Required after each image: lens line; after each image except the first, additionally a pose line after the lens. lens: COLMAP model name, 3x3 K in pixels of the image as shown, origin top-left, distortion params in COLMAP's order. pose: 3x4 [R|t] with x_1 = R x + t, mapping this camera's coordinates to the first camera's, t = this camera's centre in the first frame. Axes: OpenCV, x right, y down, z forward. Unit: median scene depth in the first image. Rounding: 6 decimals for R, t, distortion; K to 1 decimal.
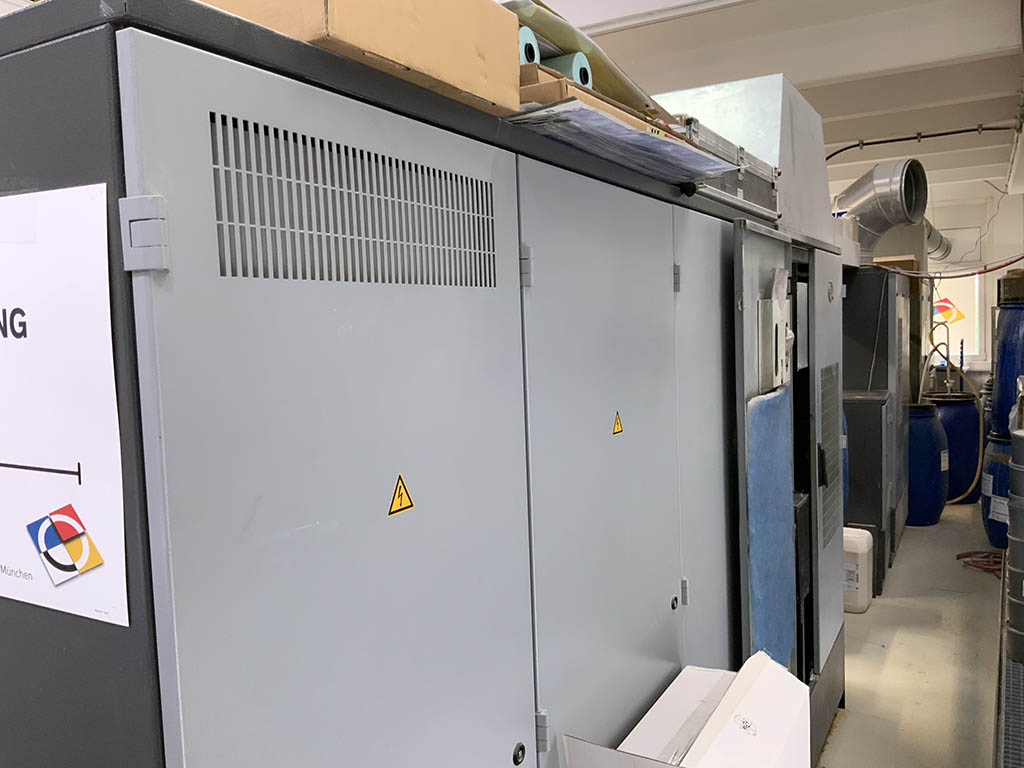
lens RADIAL K [[854.6, 0, 526.0], [0, 854.6, 396.1], [0, 0, 1]] dist [0.118393, -0.205620]
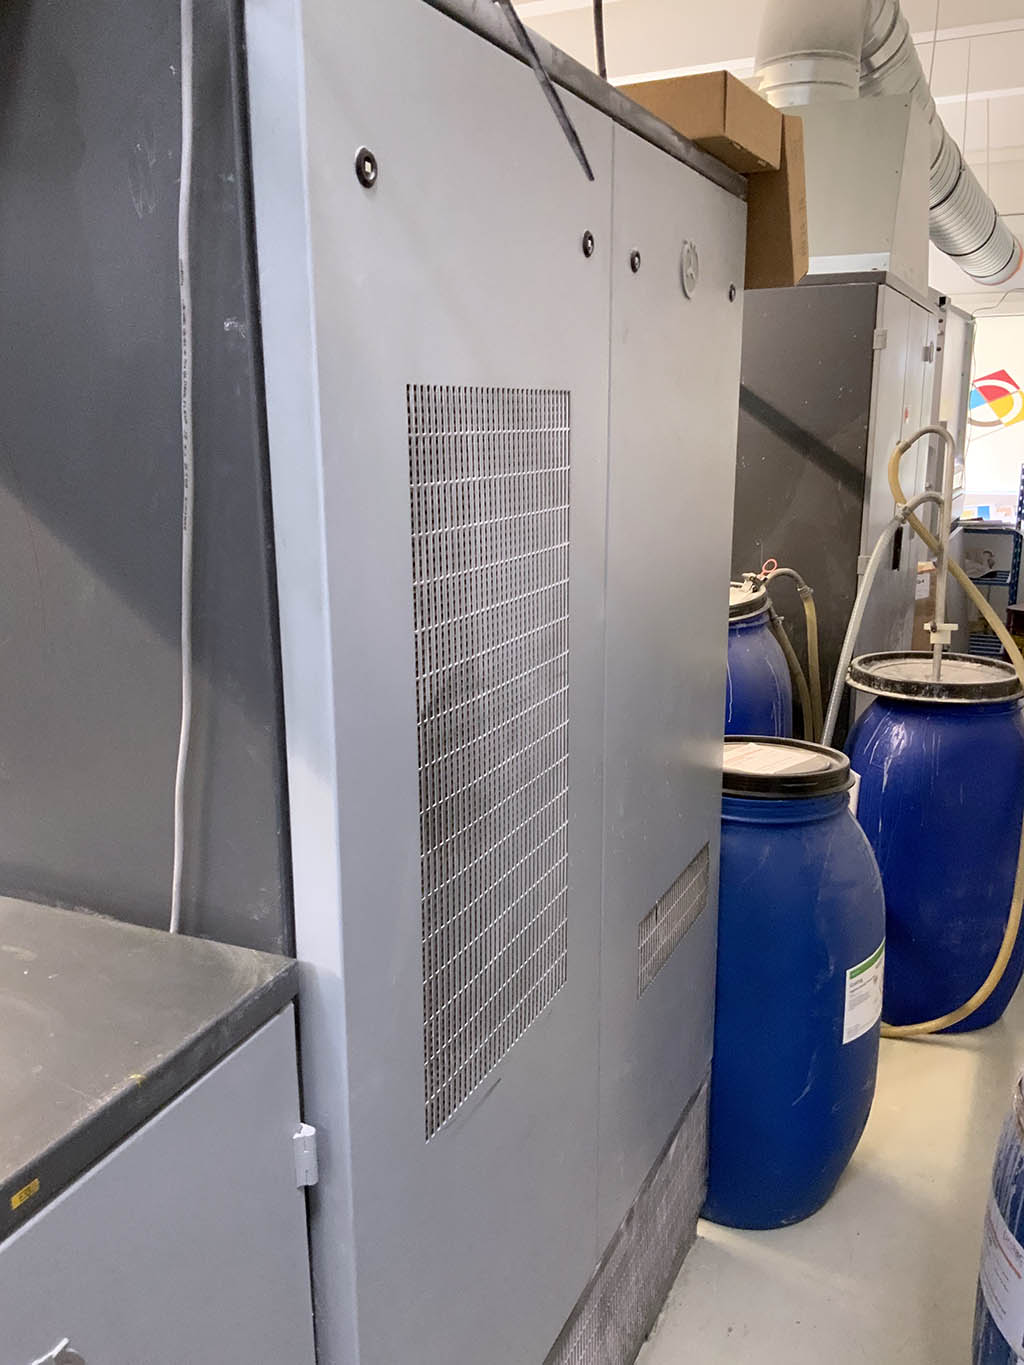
lens RADIAL K [[1136.4, 0, 505.7], [0, 1136.4, 677.7], [0, 0, 1]] dist [0.098212, -0.185707]
pose [[0.999183, 0.017241, 0.036558, 0.436275], [-0.022320, 0.989412, 0.143405, -0.071252], [-0.033698, -0.144103, 0.988989, 0.825399]]
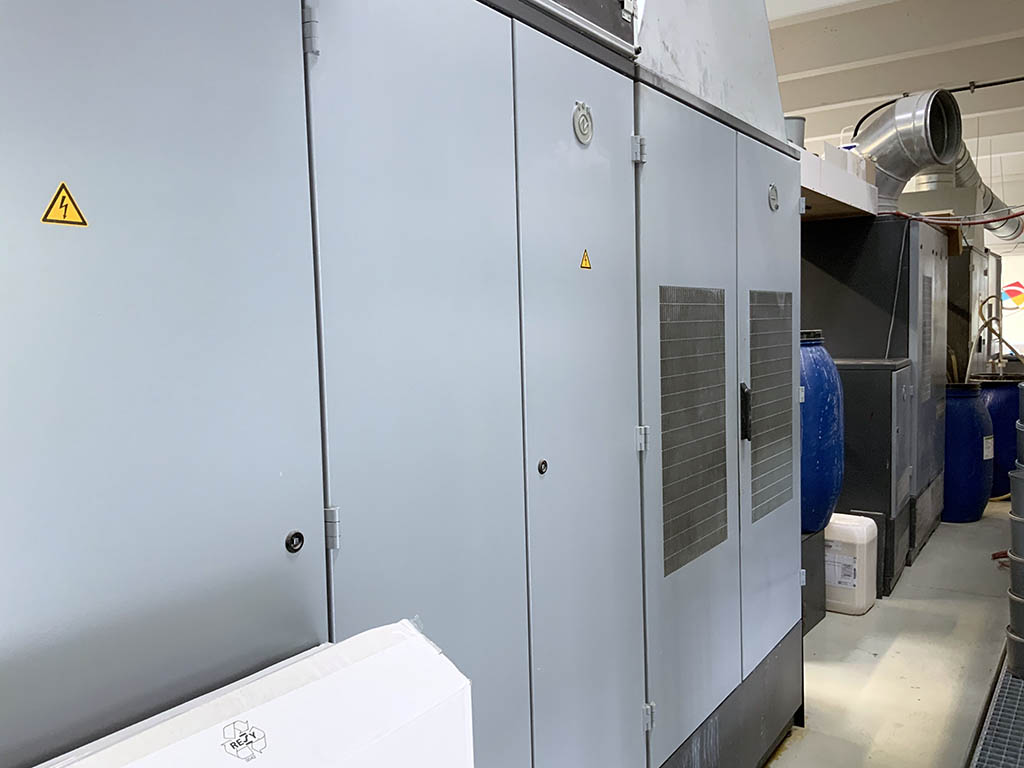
lens RADIAL K [[852.5, 0, 513.2], [0, 852.5, 385.9], [0, 0, 1]] dist [0.098212, -0.185707]
pose [[0.994799, 0.017449, -0.100353, 0.112858], [-0.018773, 0.999749, -0.012268, 0.037535], [0.100114, 0.014088, 0.994876, 0.111065]]
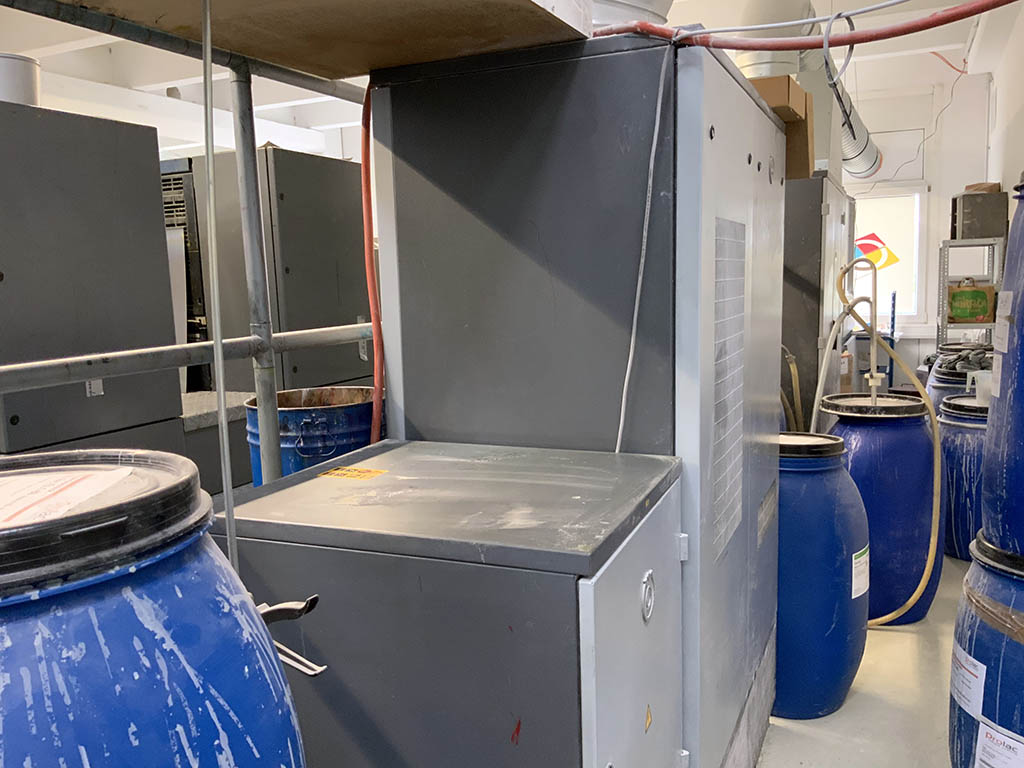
lens RADIAL K [[852.5, 0, 513.2], [0, 852.5, 385.9], [0, 0, 1]] dist [0.098212, -0.185707]
pose [[0.998339, -0.000891, 0.057610, 0.339401], [-0.001593, 0.999071, 0.043055, -0.043241], [-0.057594, -0.043075, 0.997410, 0.699248]]
